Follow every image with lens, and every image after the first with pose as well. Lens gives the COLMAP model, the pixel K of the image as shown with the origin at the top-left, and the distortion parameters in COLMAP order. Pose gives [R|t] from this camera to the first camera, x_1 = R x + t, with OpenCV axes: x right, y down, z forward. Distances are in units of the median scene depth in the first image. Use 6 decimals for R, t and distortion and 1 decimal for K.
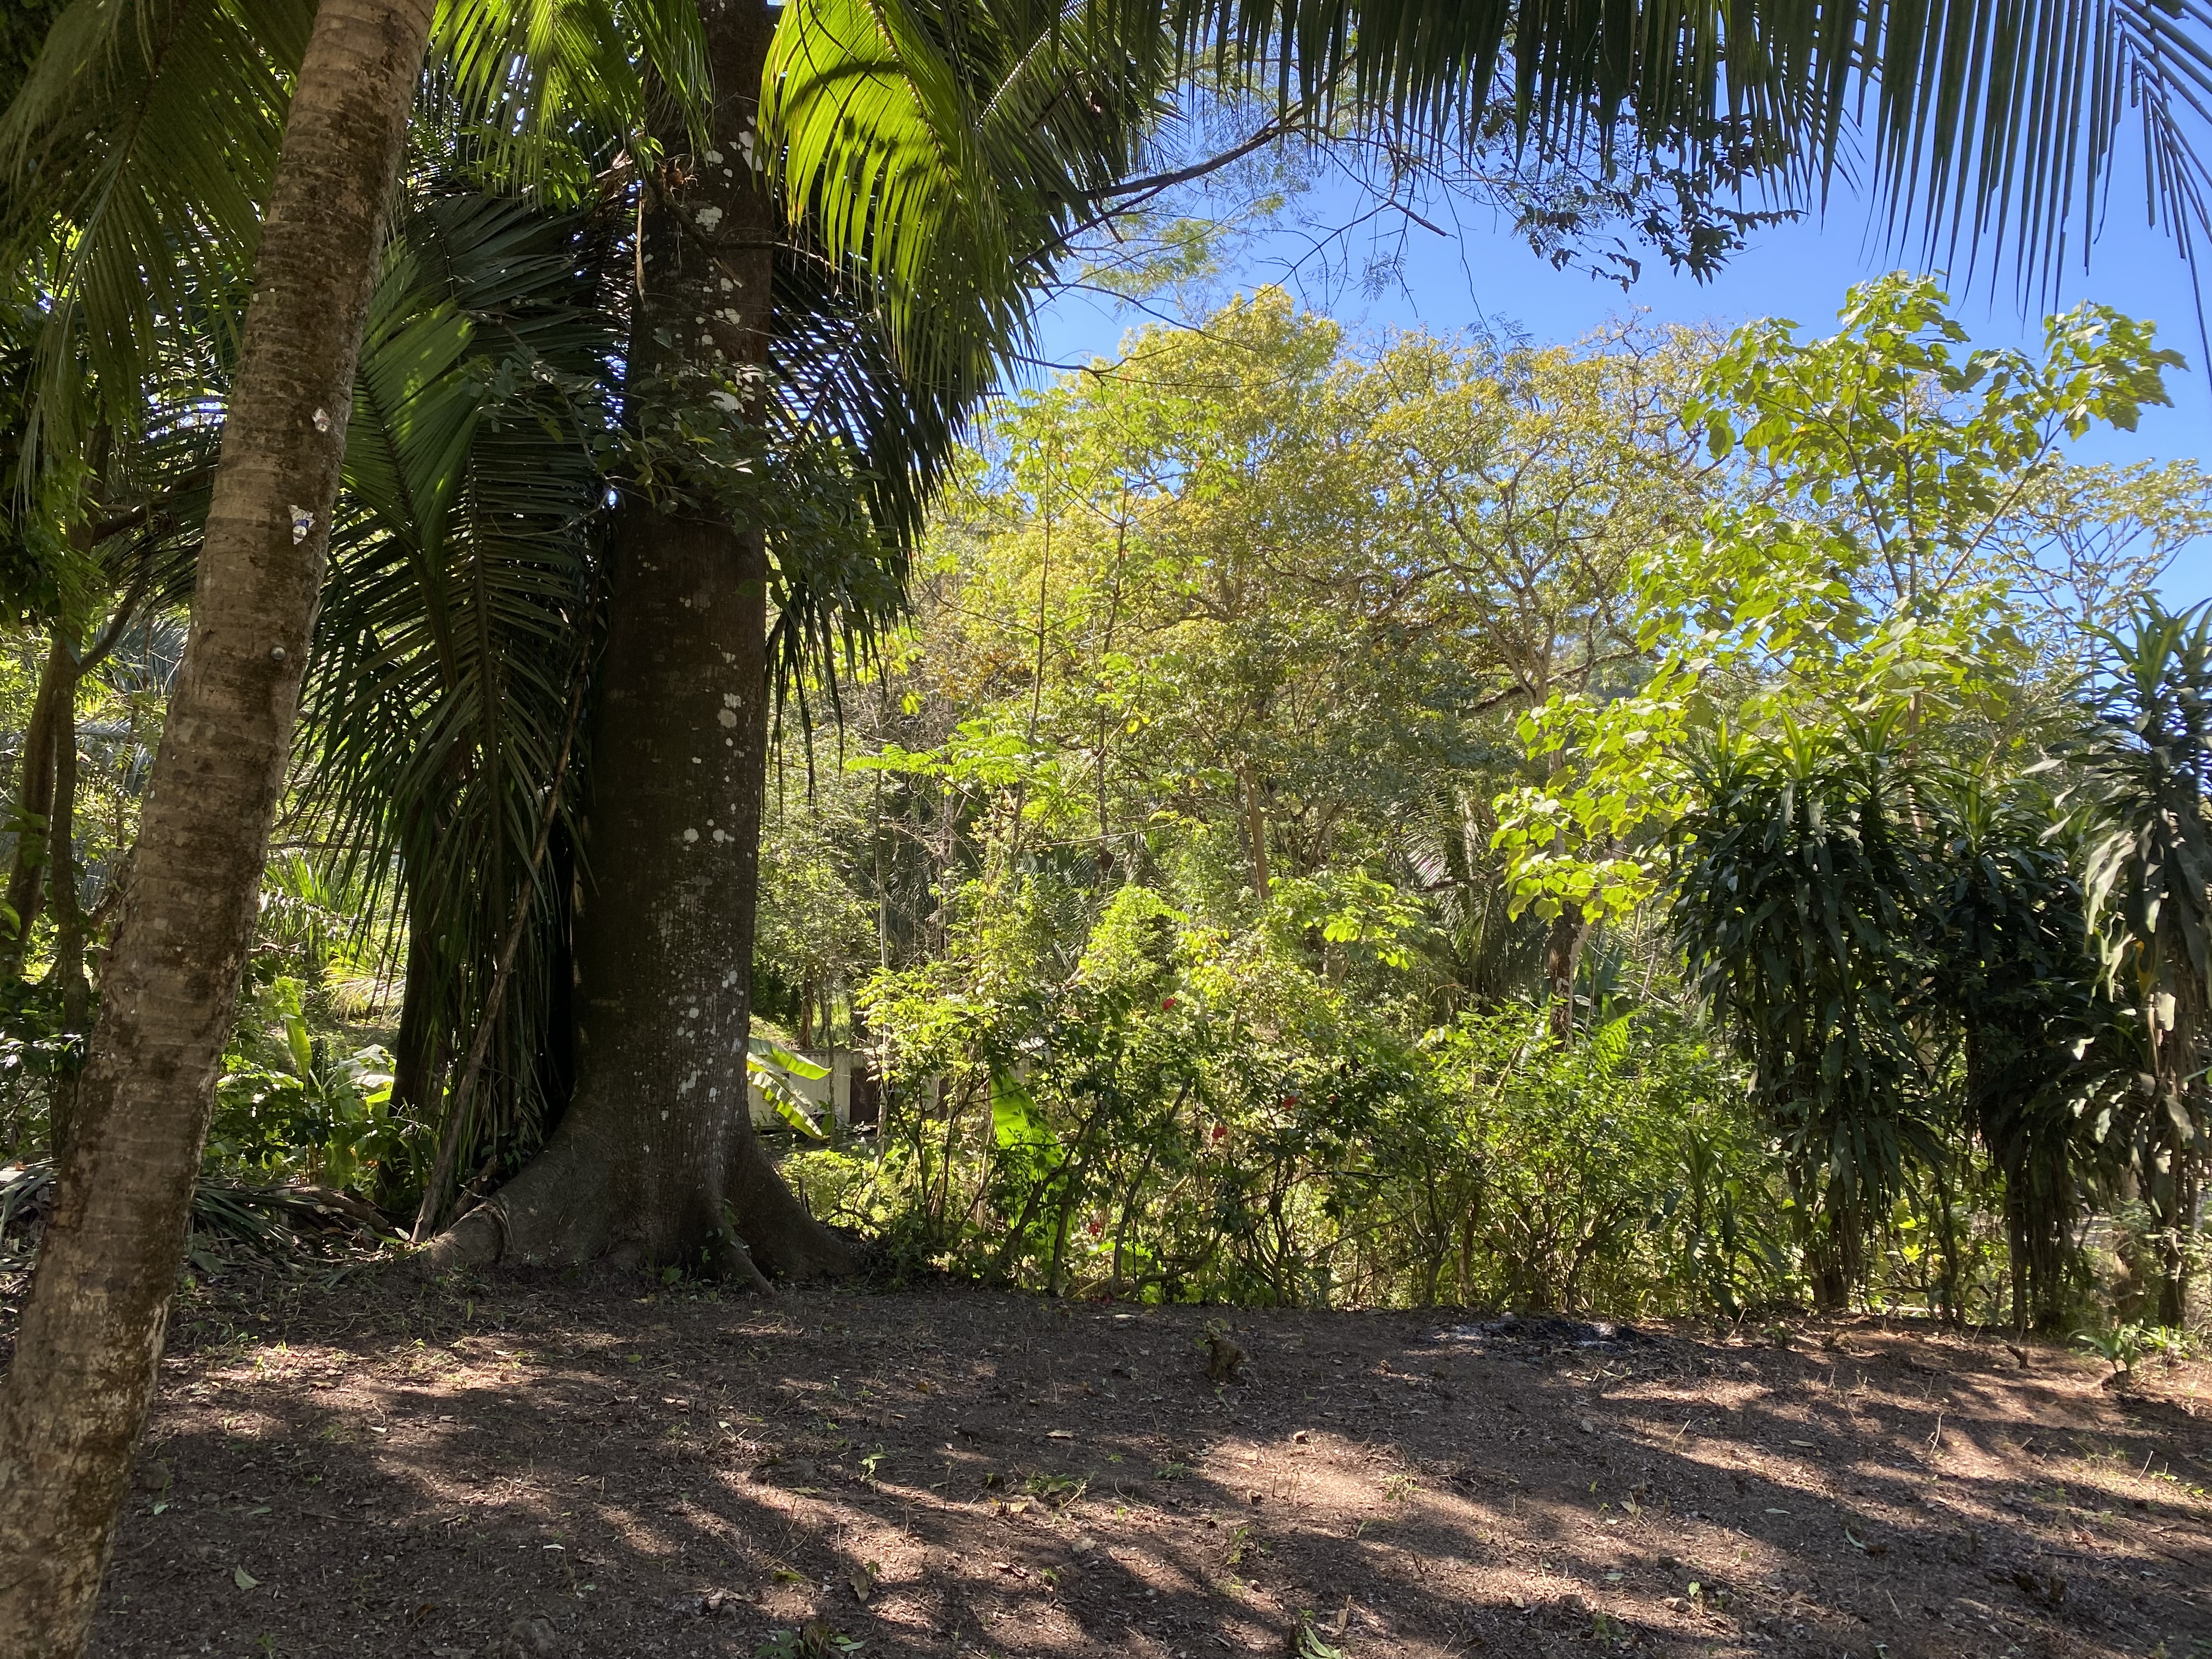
lens RADIAL K [[1642.7, 0, 1111.4], [0, 1642.7, 853.3], [0, 0, 1]] dist [0.004579, -0.008101]
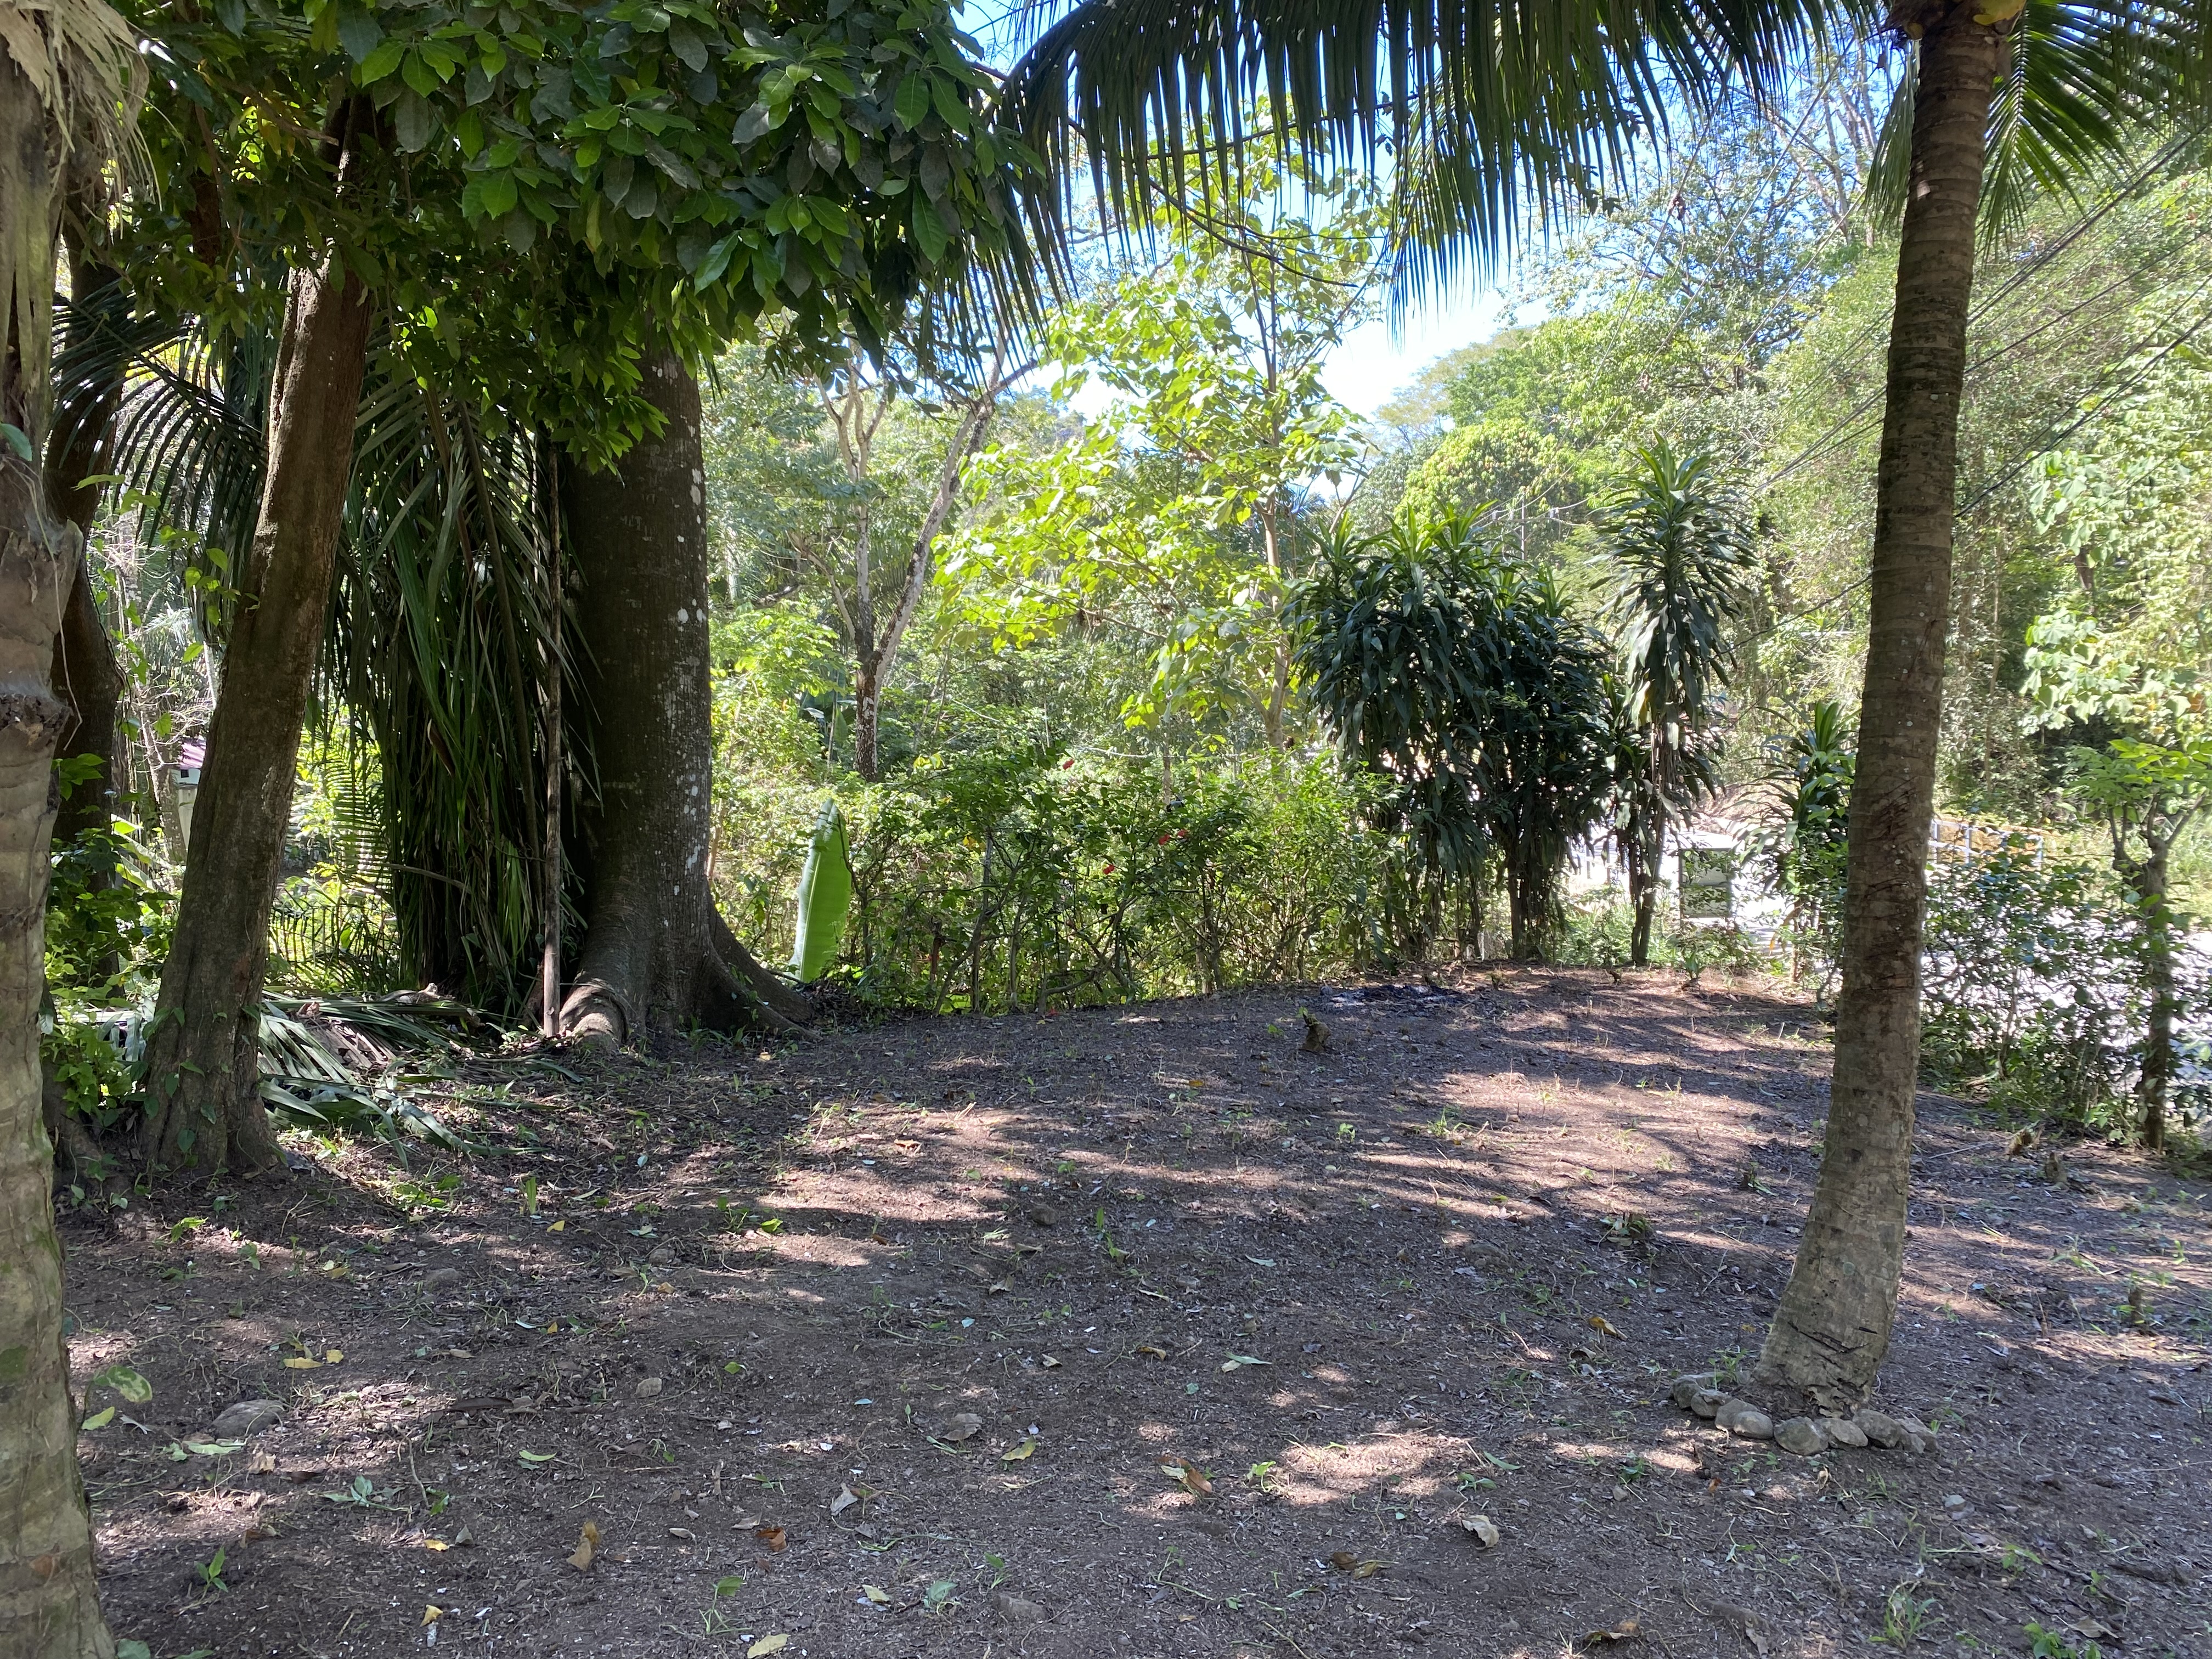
lens RADIAL K [[1637.6, 0, 1101.1], [0, 1637.6, 887.8], [0, 0, 1]] dist [0.002136, 0.000595]
pose [[0.863417, -0.083604, 0.497516, -0.336586], [-0.015911, 0.981170, 0.192492, -0.027321], [-0.504240, -0.174117, 0.845828, -0.003839]]
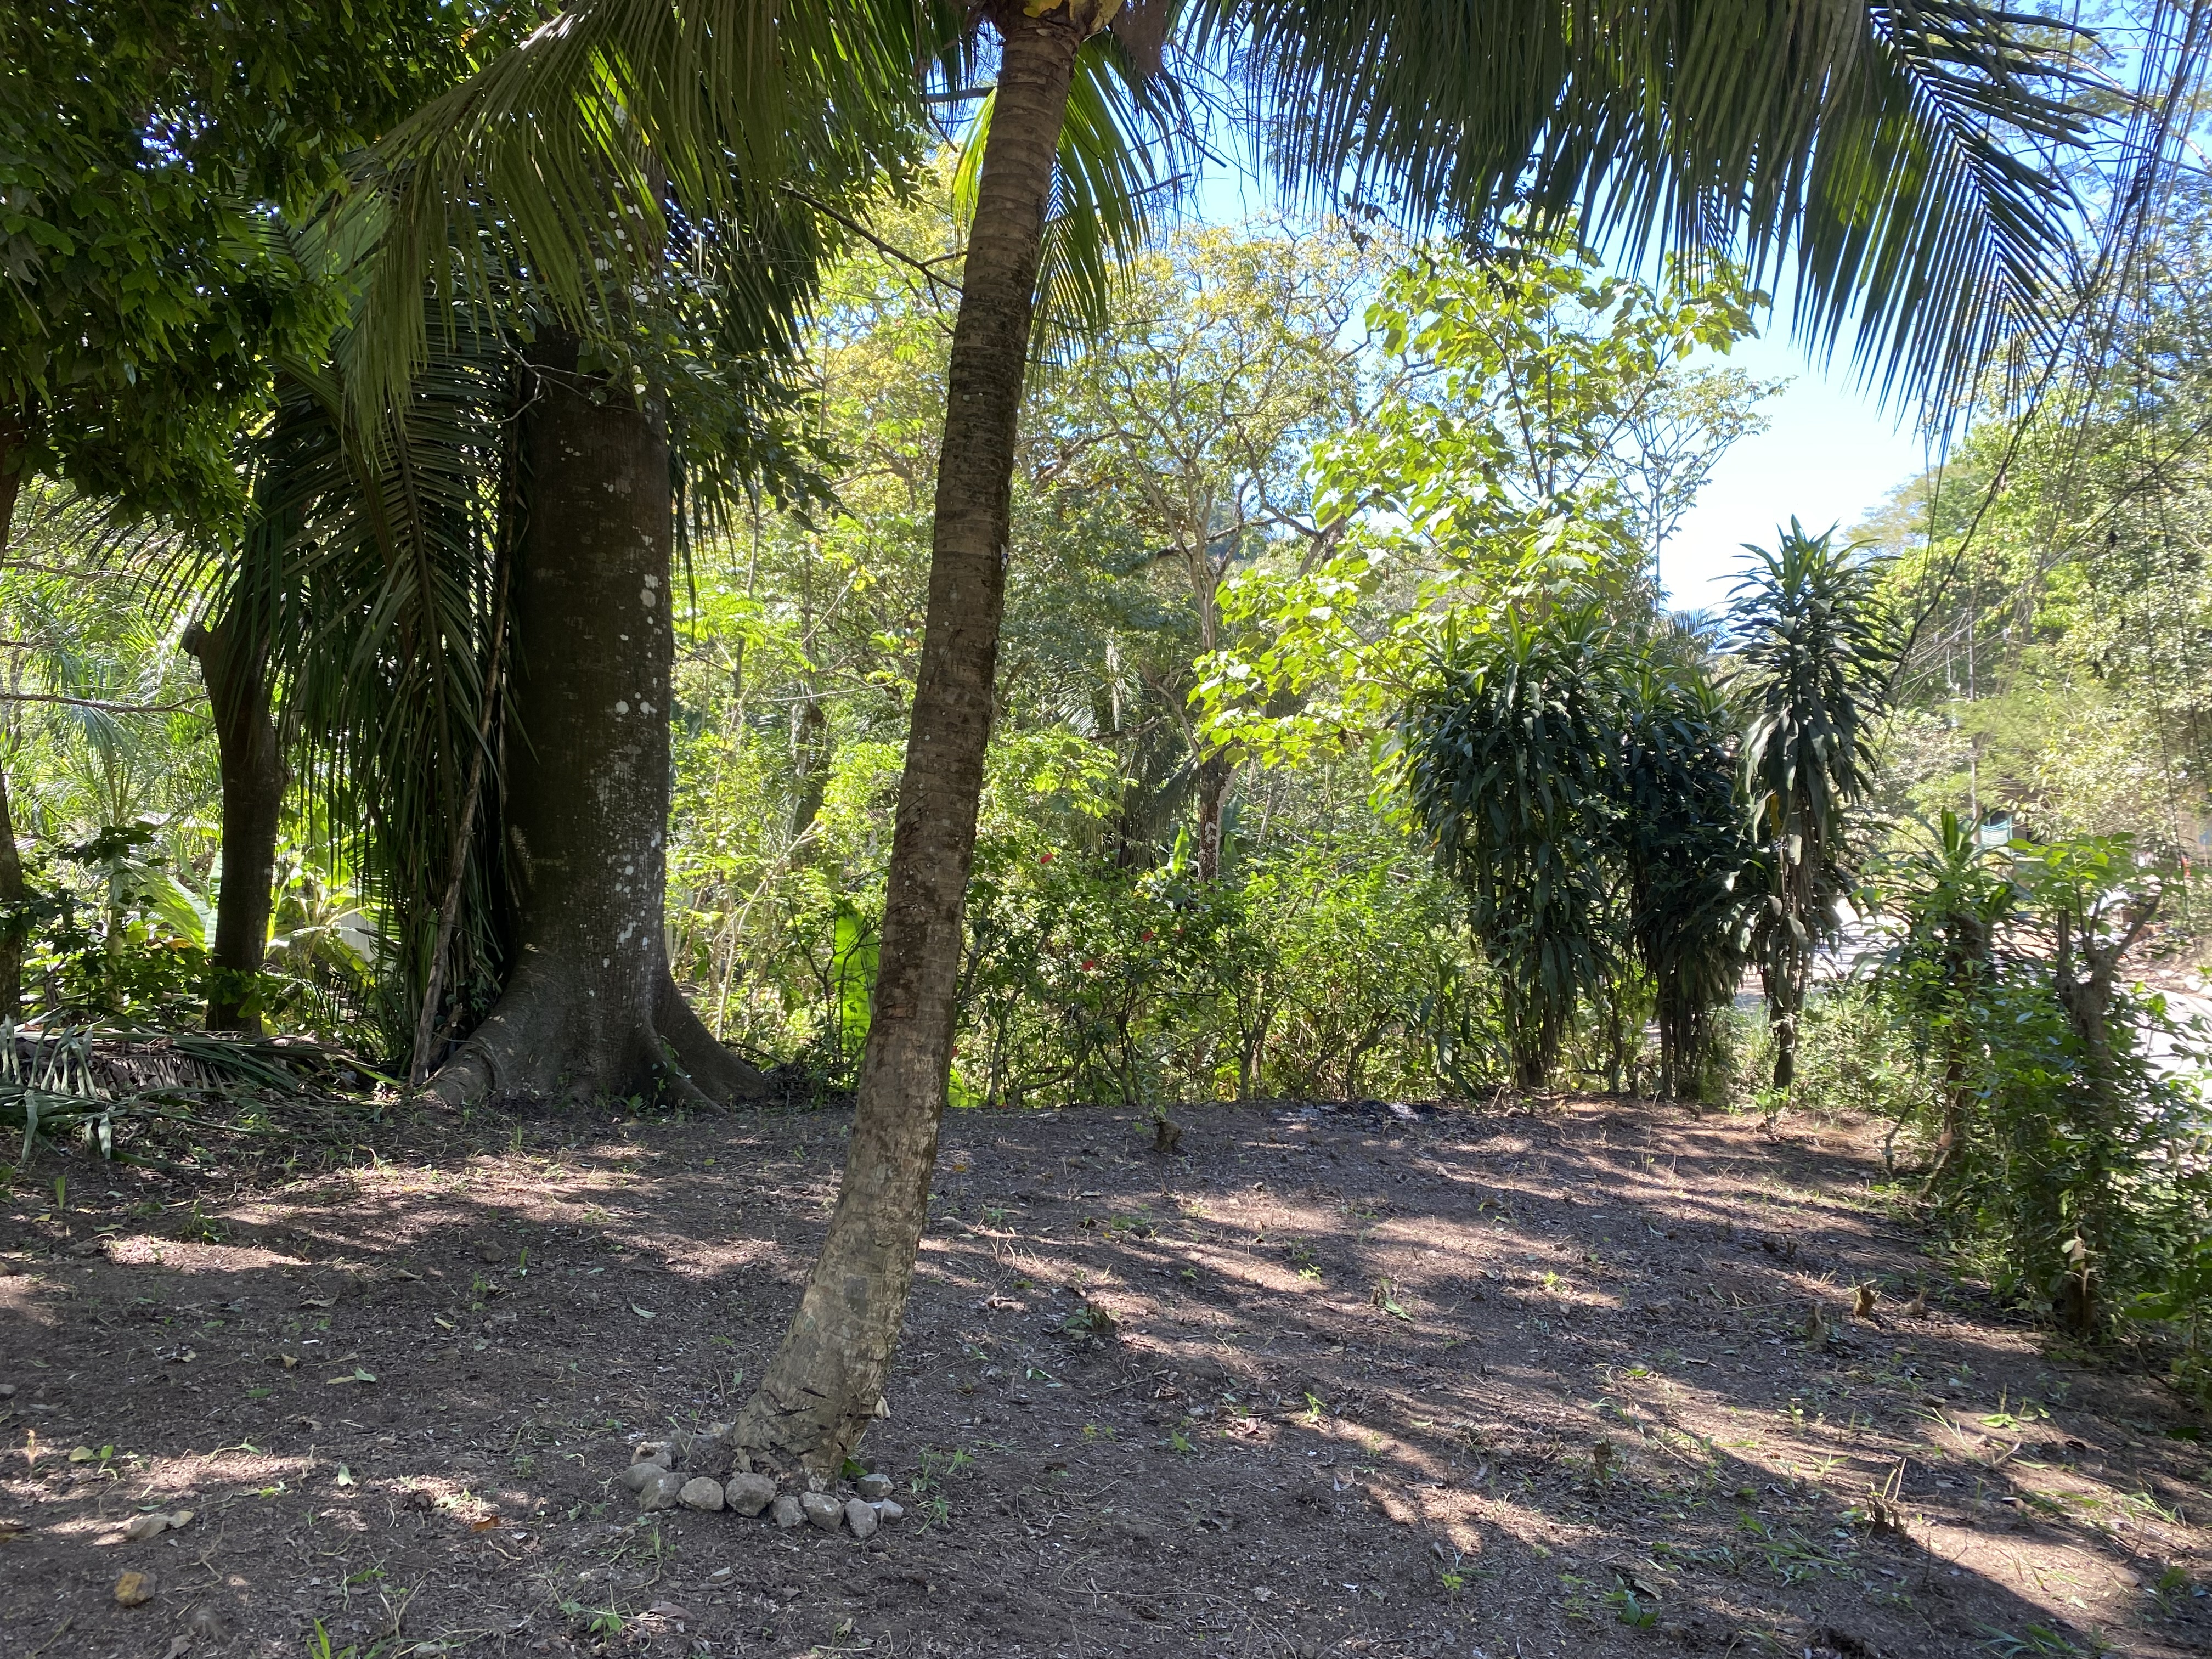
lens RADIAL K [[1642.7, 0, 1111.4], [0, 1642.7, 853.3], [0, 0, 1]] dist [0.004579, -0.008101]
pose [[0.970239, -0.013815, 0.241754, -0.126742], [-0.009019, 0.995617, 0.093091, -0.011552], [-0.241981, -0.092501, 0.965862, -0.082722]]
